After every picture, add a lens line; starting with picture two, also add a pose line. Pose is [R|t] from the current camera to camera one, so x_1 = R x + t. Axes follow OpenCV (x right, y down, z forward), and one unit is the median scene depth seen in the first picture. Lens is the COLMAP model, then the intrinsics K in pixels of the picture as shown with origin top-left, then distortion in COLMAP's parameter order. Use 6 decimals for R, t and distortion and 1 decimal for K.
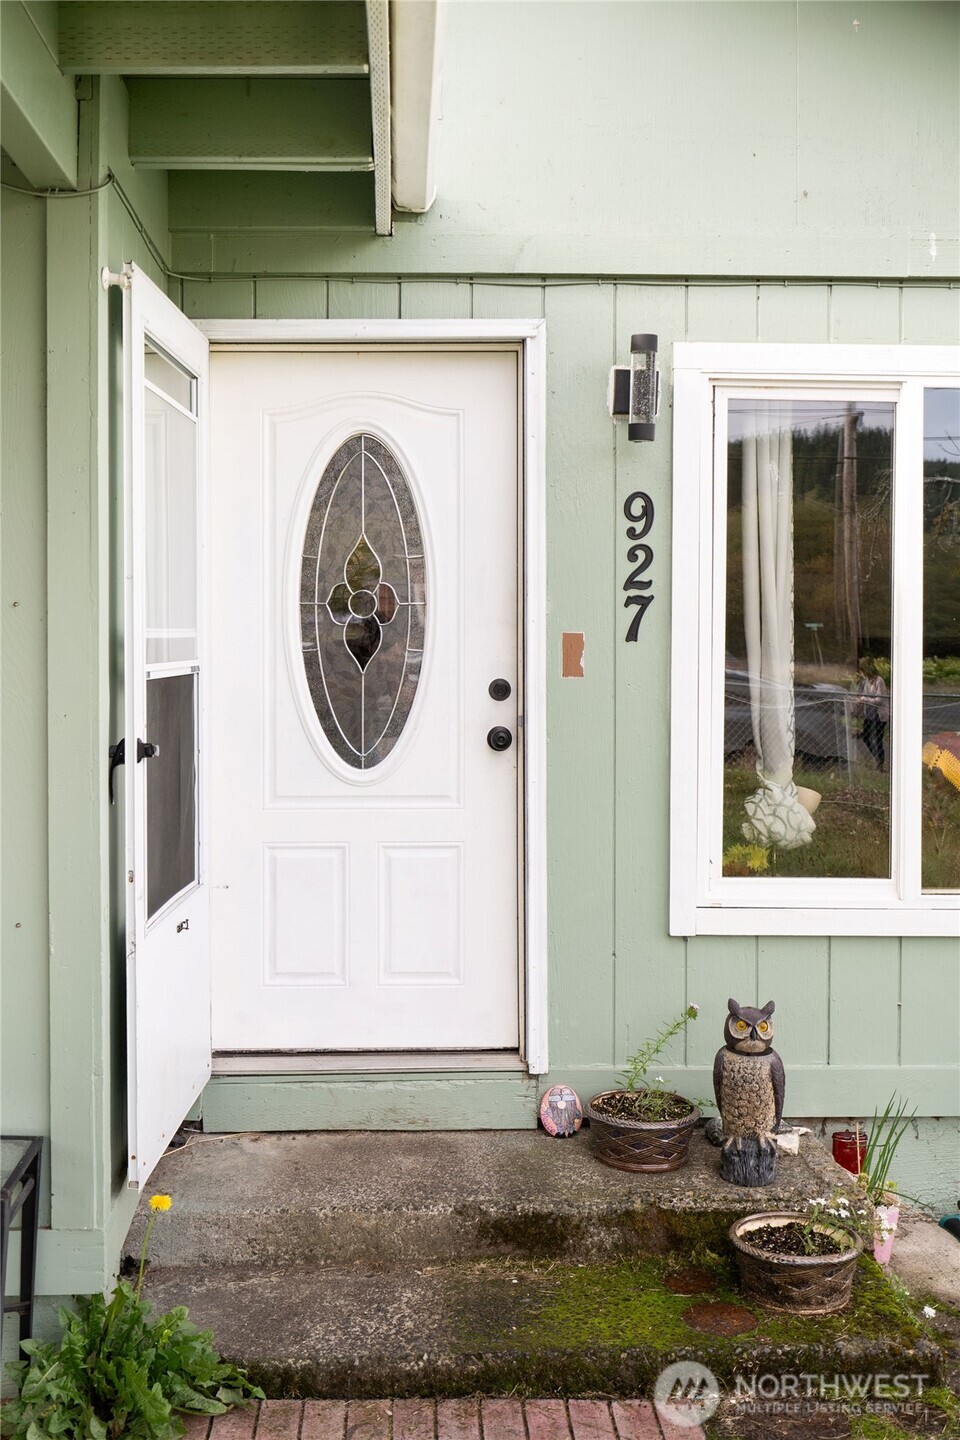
lens RADIAL K [[1571.7, 0, 476.5], [0, 1571.7, 641.7], [0, 0, 1]] dist [-0.019878, 0.000361]
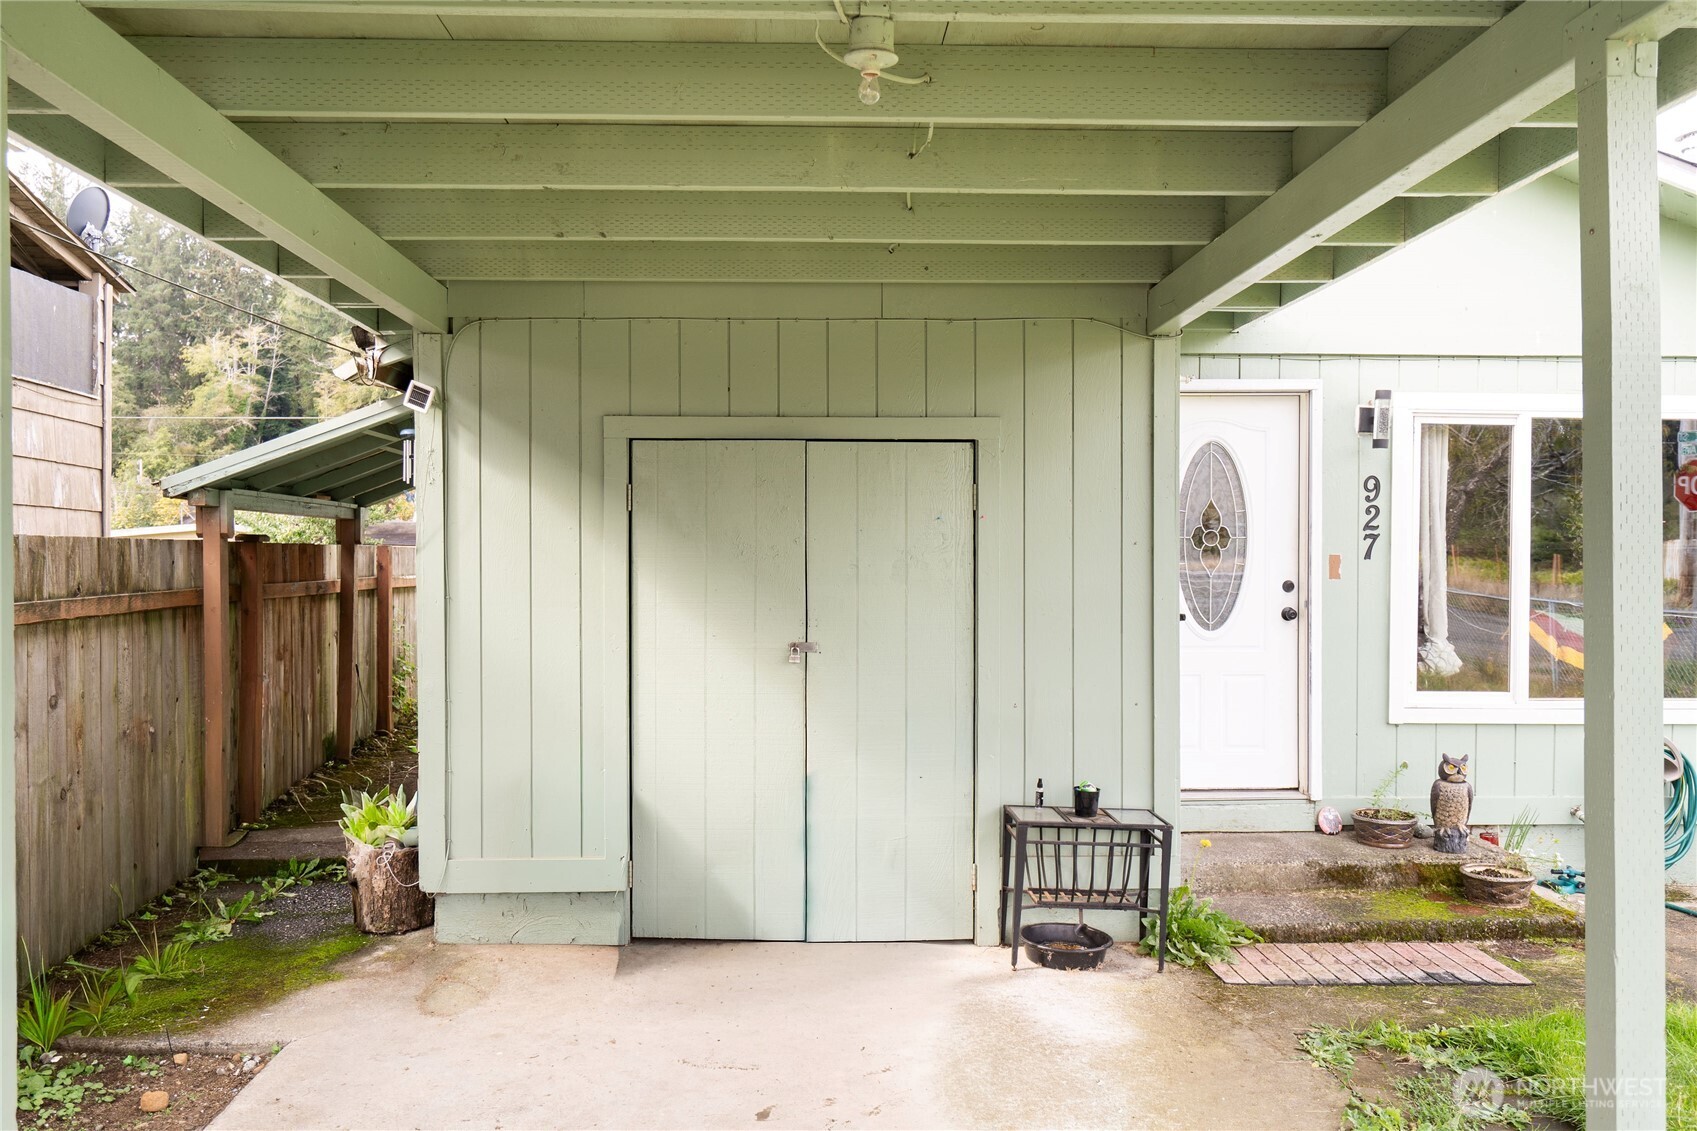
lens RADIAL K [[1365.3, 0, 848.5], [0, 1365.3, 565.5], [0, 0, 1]] dist [-0.000895, -0.003326]
pose [[0.999995, -0.000203, 0.003083, -0.501000], [0.000151, 0.999853, 0.017136, -0.020023], [-0.003086, -0.017136, 0.999848, -0.555581]]
